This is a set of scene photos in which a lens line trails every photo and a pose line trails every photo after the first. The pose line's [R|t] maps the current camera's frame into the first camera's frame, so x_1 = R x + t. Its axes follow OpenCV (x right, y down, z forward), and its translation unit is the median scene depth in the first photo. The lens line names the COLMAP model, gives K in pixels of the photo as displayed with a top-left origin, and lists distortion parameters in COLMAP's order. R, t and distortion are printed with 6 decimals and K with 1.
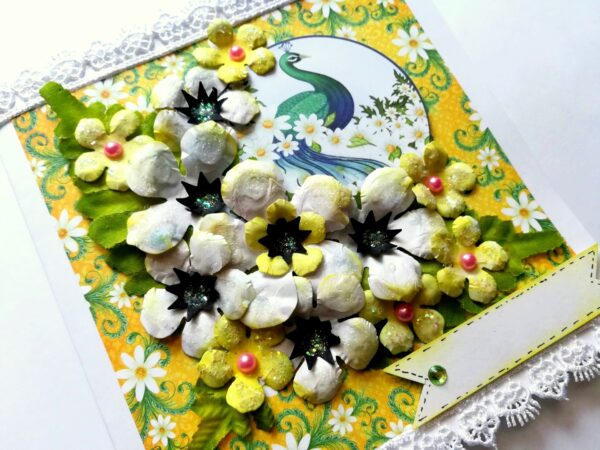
lens RADIAL K [[494.2, 0, 298.8], [0, 494.2, 239.0], [0, 0, 1]] dist [-0.103017, 0.138216]
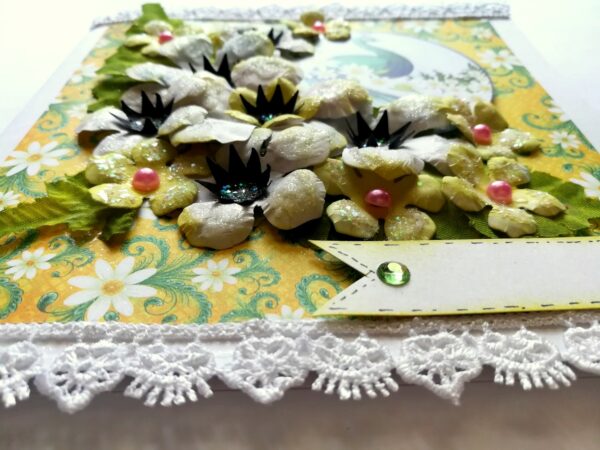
lens RADIAL K [[494.2, 0, 298.8], [0, 494.2, 239.0], [0, 0, 1]] dist [-0.103017, 0.138216]
pose [[0.899759, 0.269527, -0.343203, 0.344851], [-0.413705, 0.777091, -0.474318, 0.529149], [0.138858, 0.568757, 0.810700, 0.450255]]
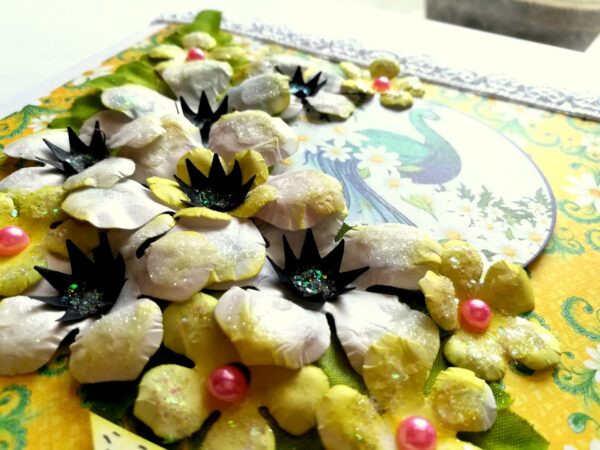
lens RADIAL K [[503.0, 0, 295.0], [0, 503.0, 232.6], [0, 0, 1]] dist [-0.106474, 0.105274]
pose [[0.643219, 0.528614, -0.553929, 0.422714], [-0.749926, 0.580937, -0.316423, 0.160355], [0.154532, 0.618935, 0.770091, 0.531525]]
